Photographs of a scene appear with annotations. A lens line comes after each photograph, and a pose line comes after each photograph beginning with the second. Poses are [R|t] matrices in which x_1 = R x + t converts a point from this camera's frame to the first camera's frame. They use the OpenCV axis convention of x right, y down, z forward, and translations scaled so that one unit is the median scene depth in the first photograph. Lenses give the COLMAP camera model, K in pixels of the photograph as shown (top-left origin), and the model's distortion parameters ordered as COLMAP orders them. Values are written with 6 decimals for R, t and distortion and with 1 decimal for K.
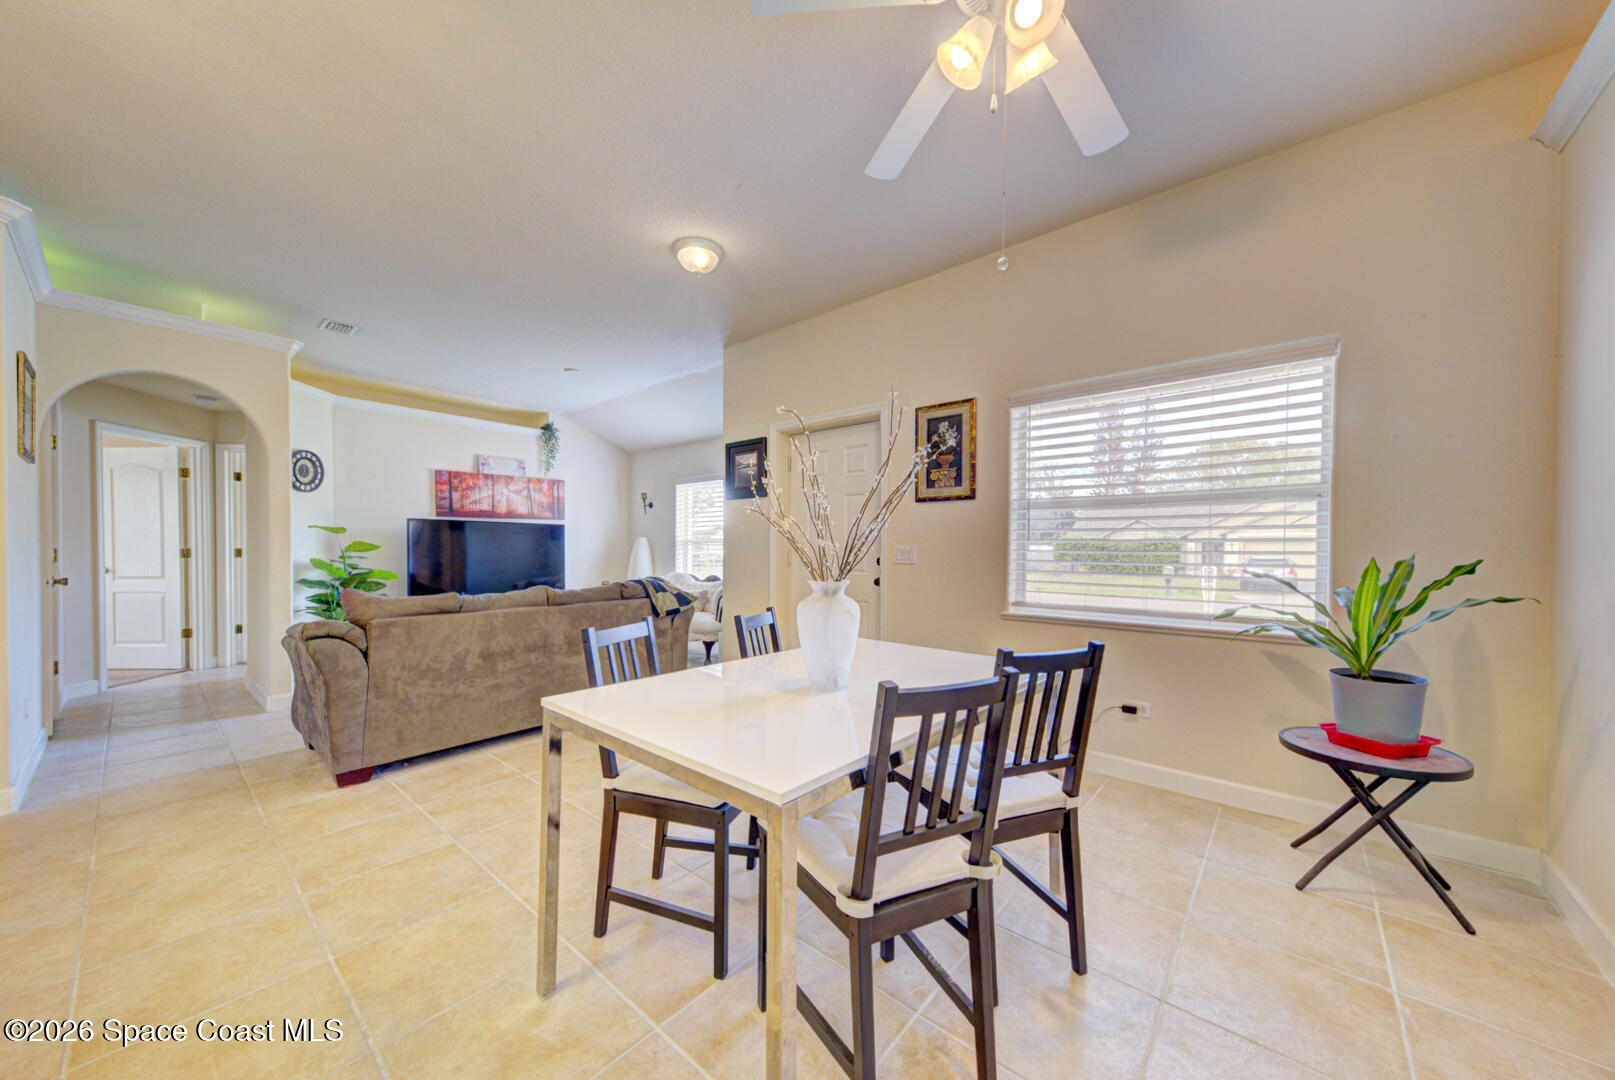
lens RADIAL K [[574.0, 0, 802.6], [0, 574.0, 555.7], [0, 0, 1]] dist [0.035347, -0.004478]
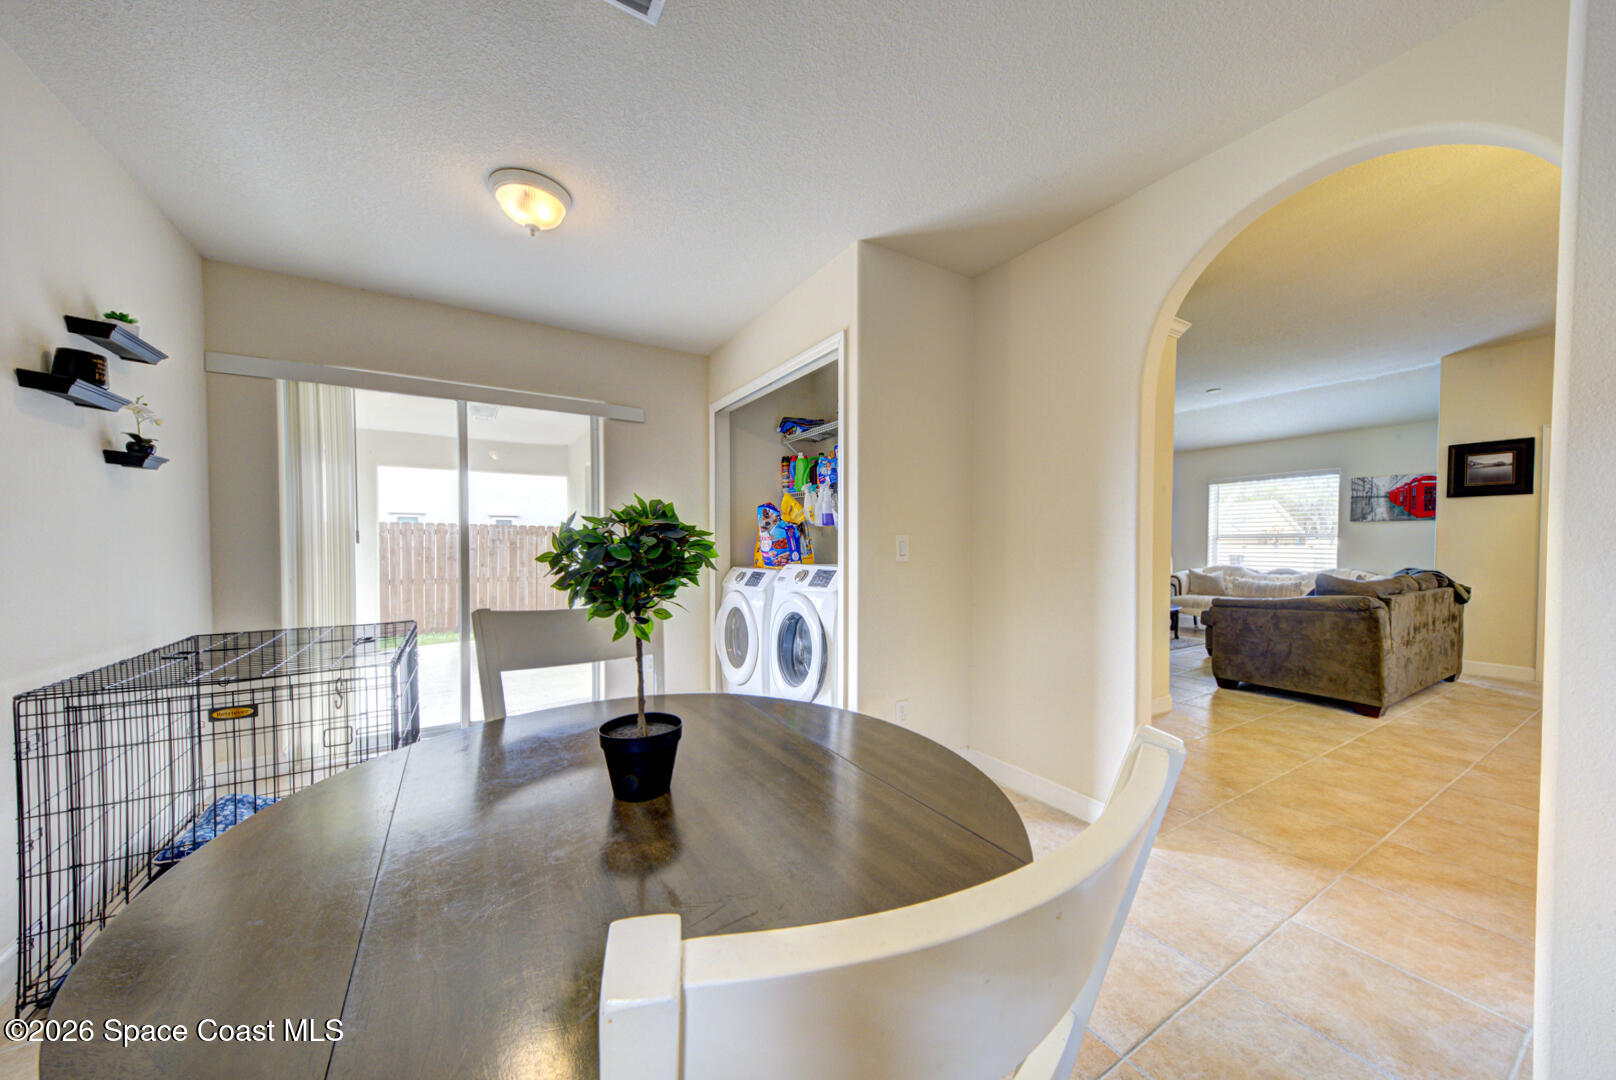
lens RADIAL K [[558.7, 0, 806.2], [0, 558.7, 555.4], [0, 0, 1]] dist [0.028242, -0.005774]
pose [[0.950102, 0.002181, -0.311931, -1.136733], [0.000999, 0.999949, 0.010034, -0.001427], [0.311937, -0.009845, 0.950052, -0.473642]]
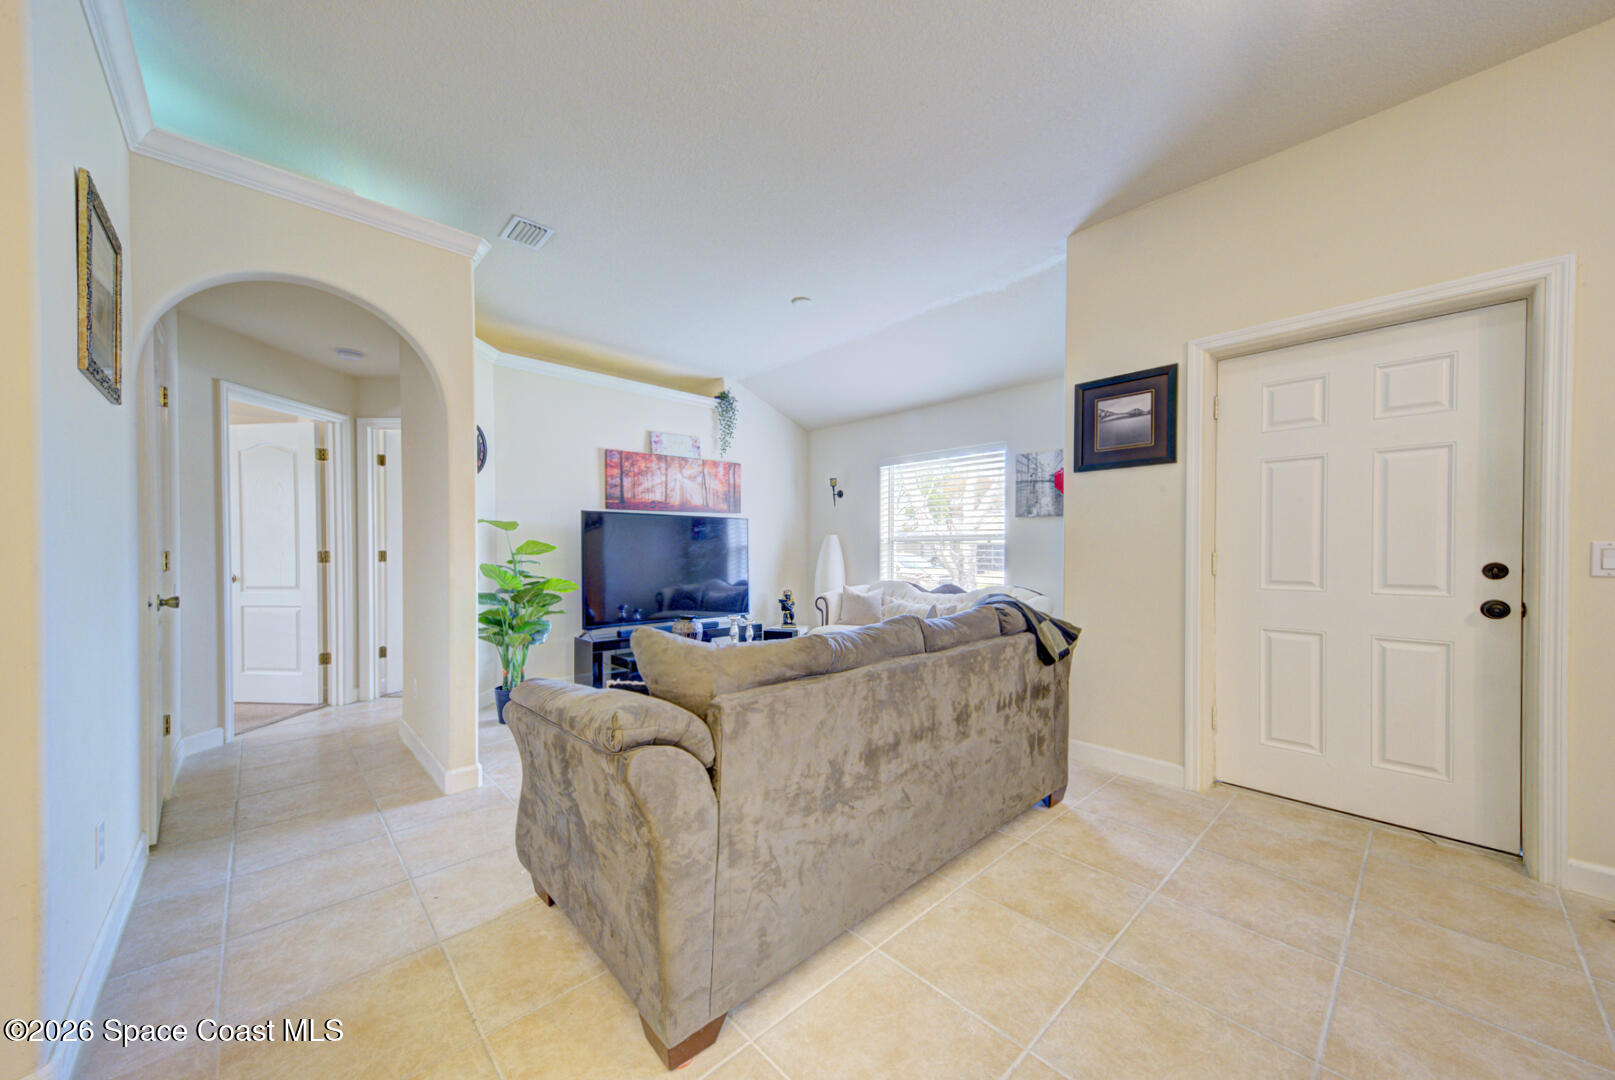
lens RADIAL K [[589.2, 0, 805.8], [0, 589.2, 554.4], [0, 0, 1]] dist [0.036980, -0.000143]
pose [[0.994259, -0.002680, -0.106970, -0.439222], [0.002415, 0.999994, -0.002609, -0.005328], [0.106977, 0.002335, 0.994259, 0.375959]]
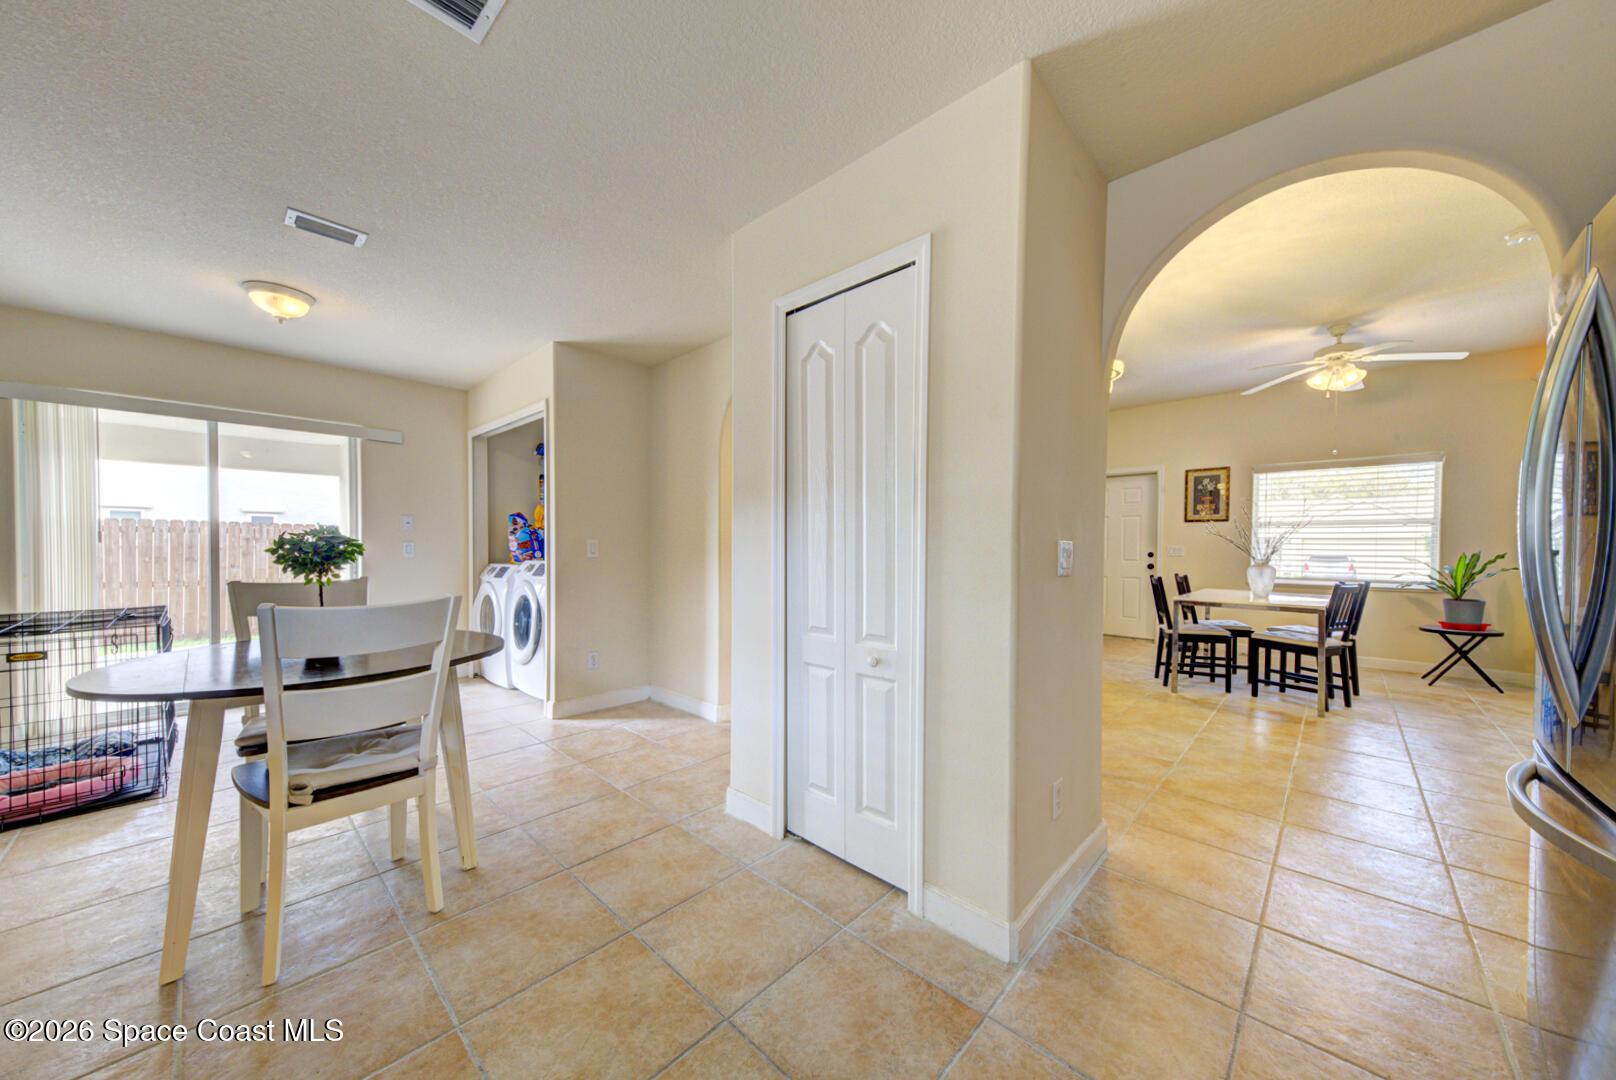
lens RADIAL K [[558.7, 0, 806.2], [0, 558.7, 555.4], [0, 0, 1]] dist [0.028242, -0.005774]
pose [[0.998687, 0.001788, -0.051194, -0.819519], [-0.001439, 0.999975, 0.006864, 0.001753], [0.051205, -0.006781, 0.998665, -0.761356]]
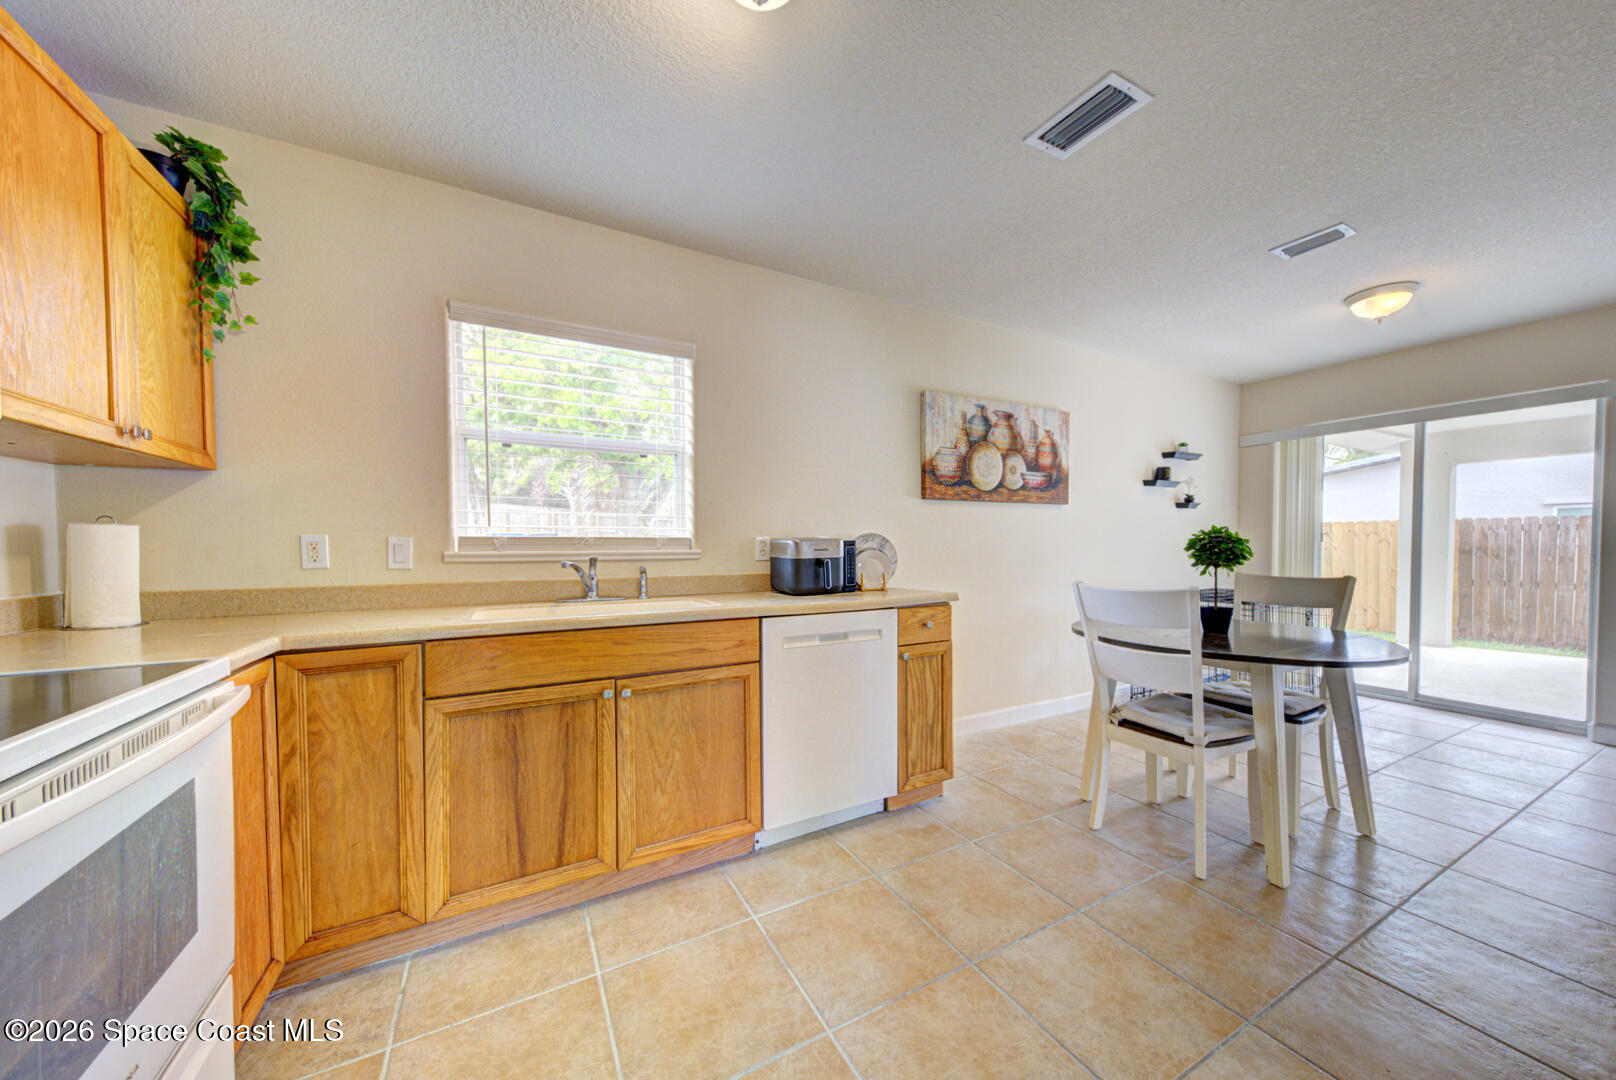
lens RADIAL K [[558.7, 0, 806.2], [0, 558.7, 555.4], [0, 0, 1]] dist [0.028242, -0.005774]
pose [[-0.355302, 0.017068, -0.934596, -0.565158], [-0.008451, 0.999734, 0.021470, 0.000609], [0.934714, 0.015527, -0.355063, -0.483159]]
